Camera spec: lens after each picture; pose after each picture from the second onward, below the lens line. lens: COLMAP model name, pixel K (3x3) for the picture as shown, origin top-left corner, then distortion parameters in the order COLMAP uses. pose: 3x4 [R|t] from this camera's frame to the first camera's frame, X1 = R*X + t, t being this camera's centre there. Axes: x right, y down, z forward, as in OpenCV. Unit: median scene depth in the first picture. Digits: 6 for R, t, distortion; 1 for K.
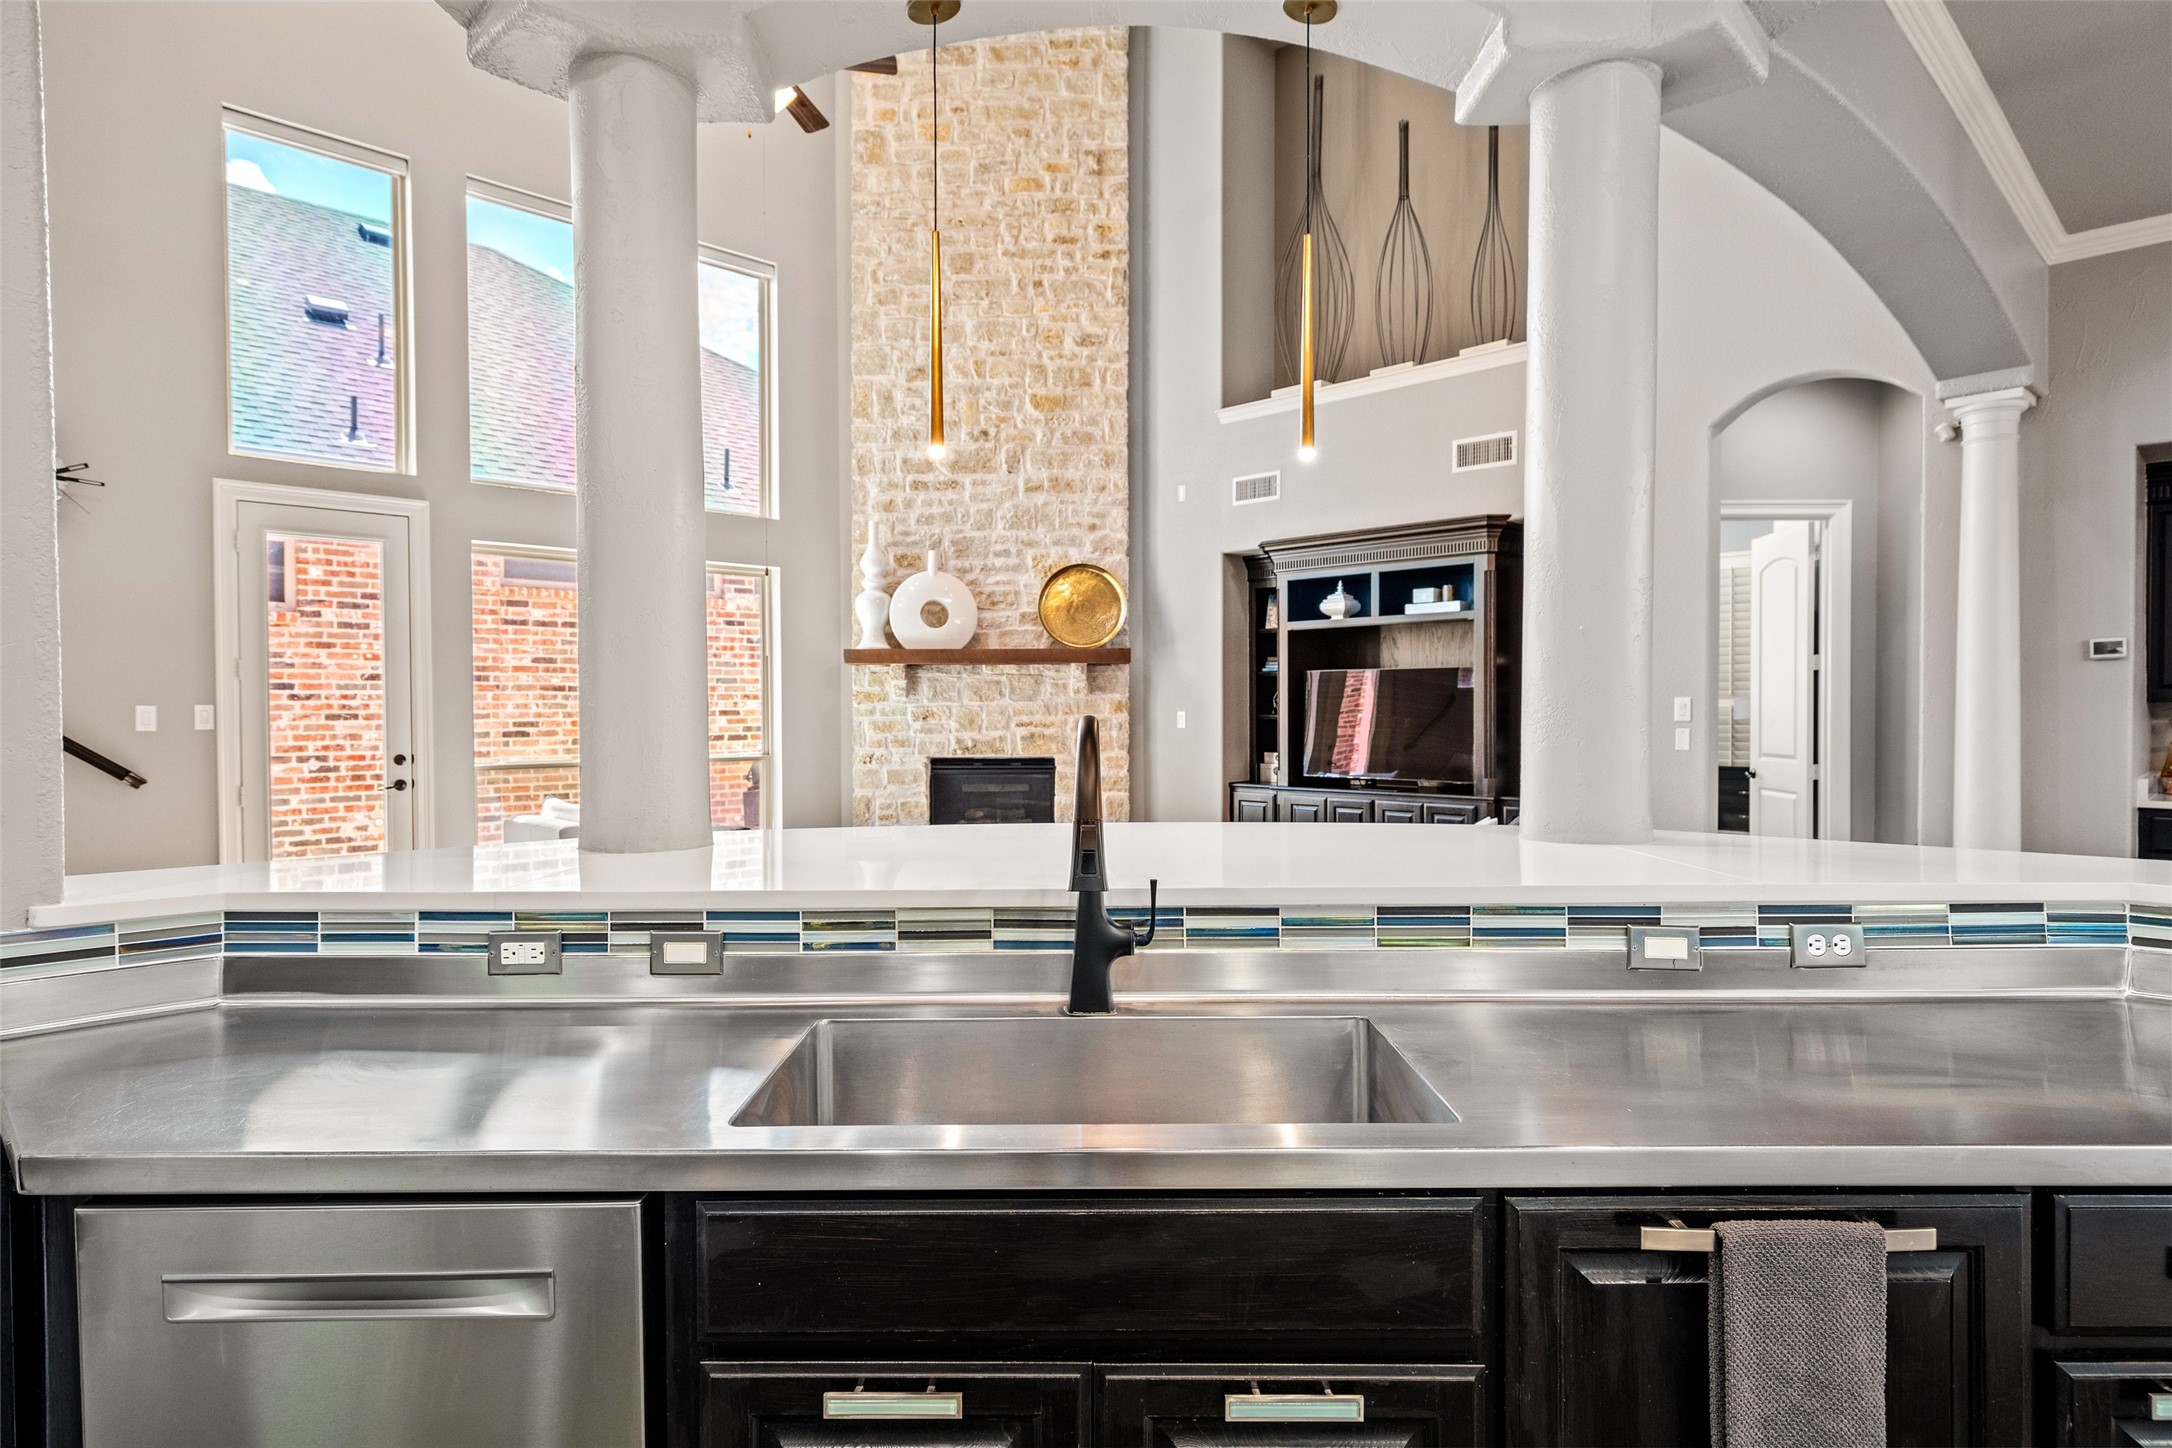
lens RADIAL K [[1215.4, 0, 1077.0], [0, 1215.4, 726.0], [0, 0, 1]] dist [-0.002580, 0.004524]
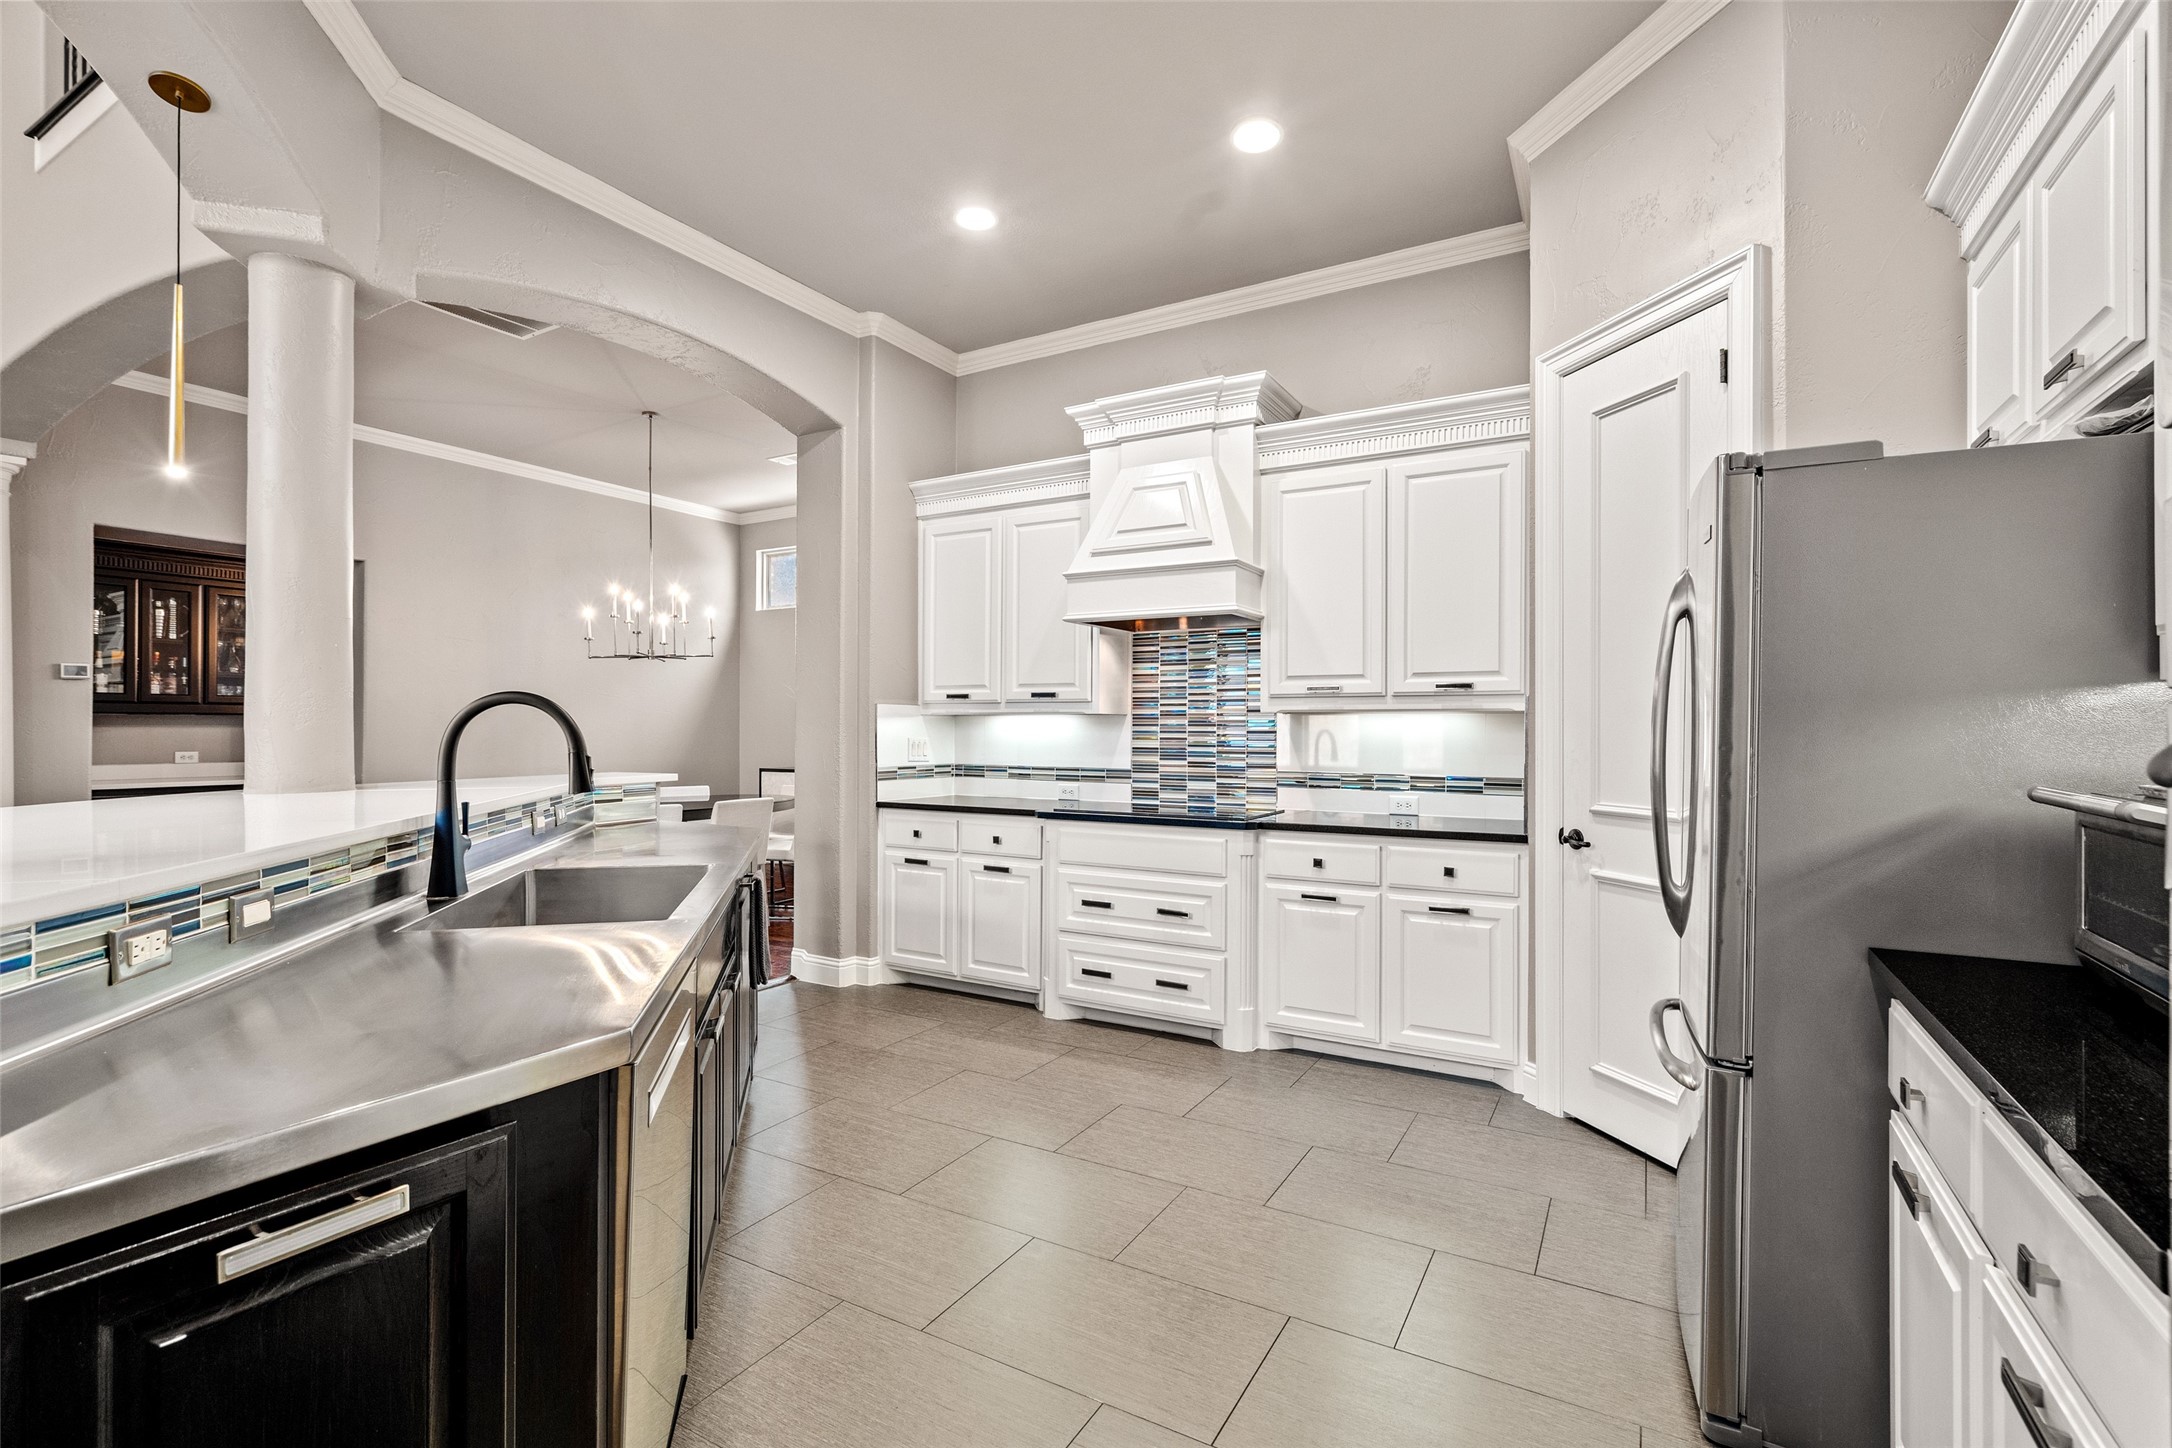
lens RADIAL K [[981.3, 0, 1098.7], [0, 981.3, 724.5], [0, 0, 1]] dist [-0.001027, 0.000091]
pose [[-0.261016, 0.008908, 0.965293, -0.272618], [0.015792, 0.999863, -0.004957, 0.009997], [-0.965205, 0.013950, -0.261121, 0.115152]]
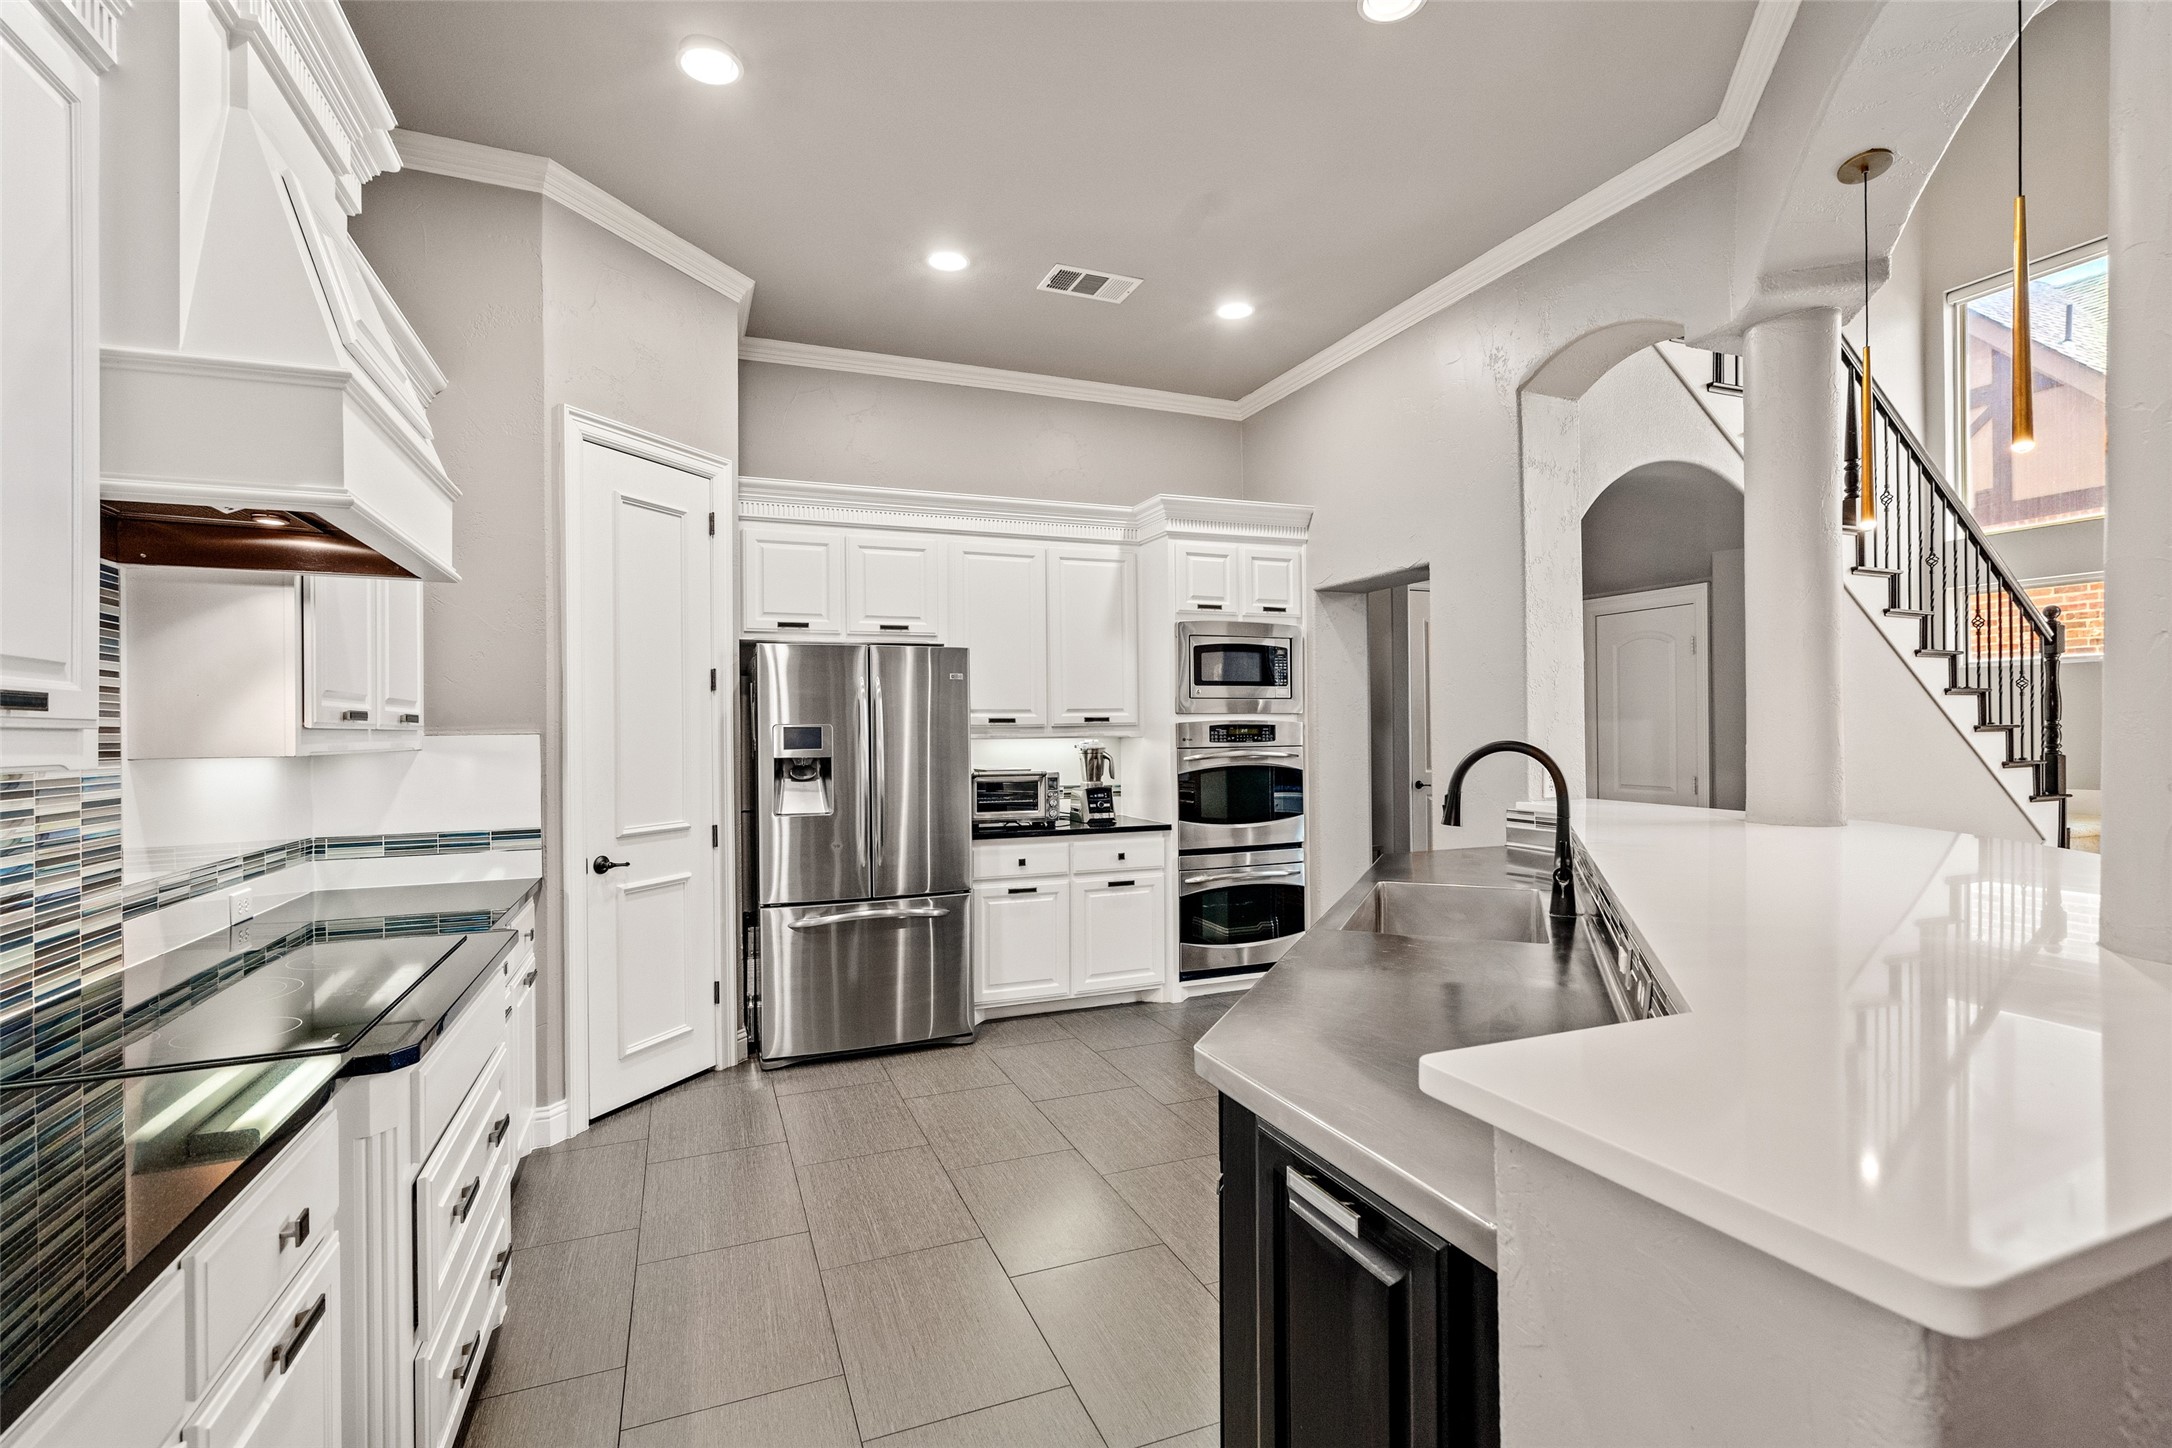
lens RADIAL K [[981.3, 0, 1086.9], [0, 981.3, 726.2], [0, 0, 1]] dist [-0.001027, 0.000091]
pose [[-0.387457, 0.004084, -0.921879, 0.323822], [-0.005613, 0.999961, 0.006789, -0.007502], [0.921871, 0.007805, -0.387419, 0.191913]]
